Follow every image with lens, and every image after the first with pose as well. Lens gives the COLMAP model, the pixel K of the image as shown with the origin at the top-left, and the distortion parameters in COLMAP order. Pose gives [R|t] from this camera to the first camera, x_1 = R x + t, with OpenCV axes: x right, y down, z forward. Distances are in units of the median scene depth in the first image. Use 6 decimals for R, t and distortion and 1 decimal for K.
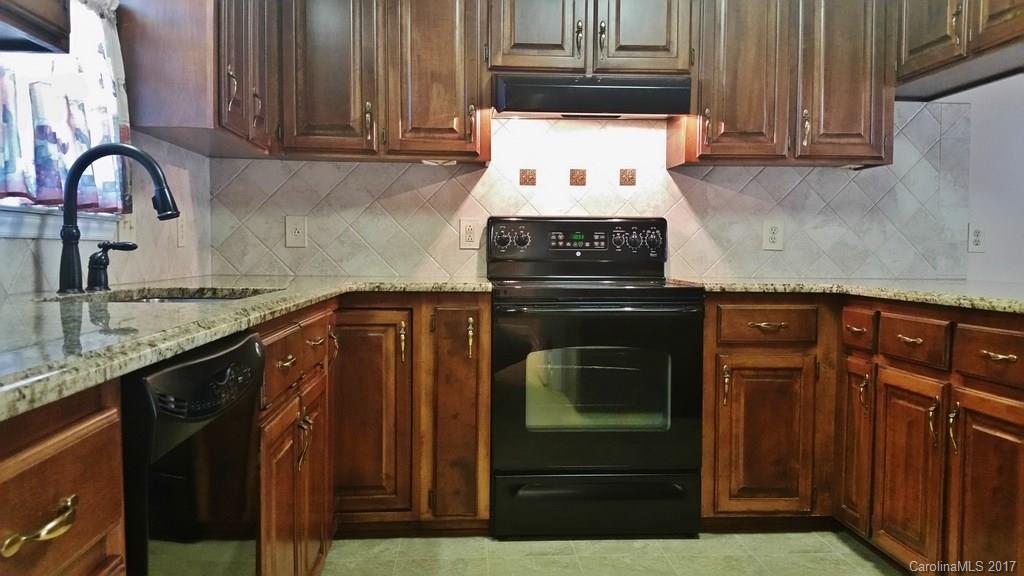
lens RADIAL K [[834.8, 0, 490.3], [0, 834.8, 293.4], [0, 0, 1]] dist [0.075368, -0.129330]
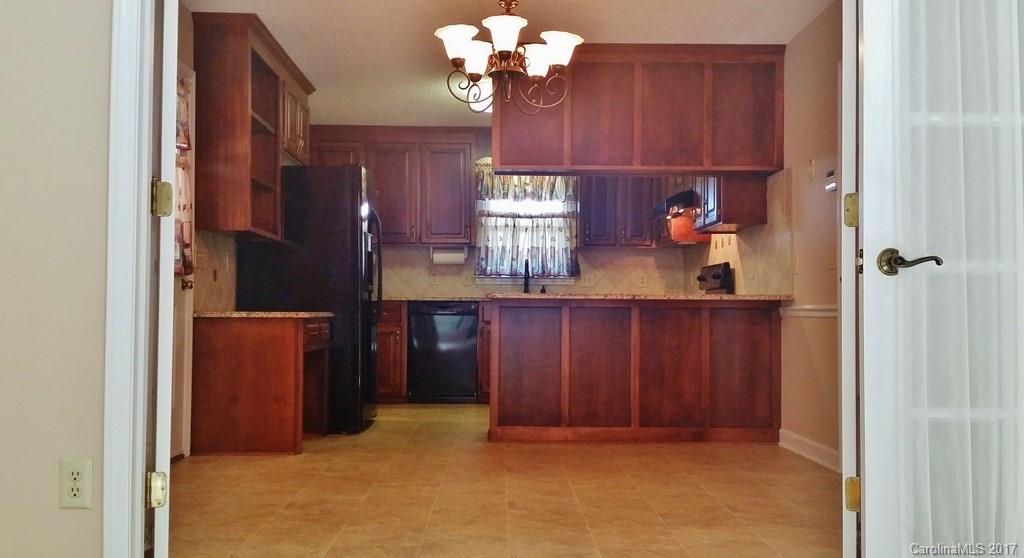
lens RADIAL K [[977.4, 0, 511.2], [0, 977.4, 284.0], [0, 0, 1]] dist [0.072019, 0.000000]
pose [[-0.044906, -0.034706, -0.998388, 2.218077], [-0.057762, 0.997815, -0.032088, 0.044131], [0.997320, 0.056228, -0.046813, 0.637116]]
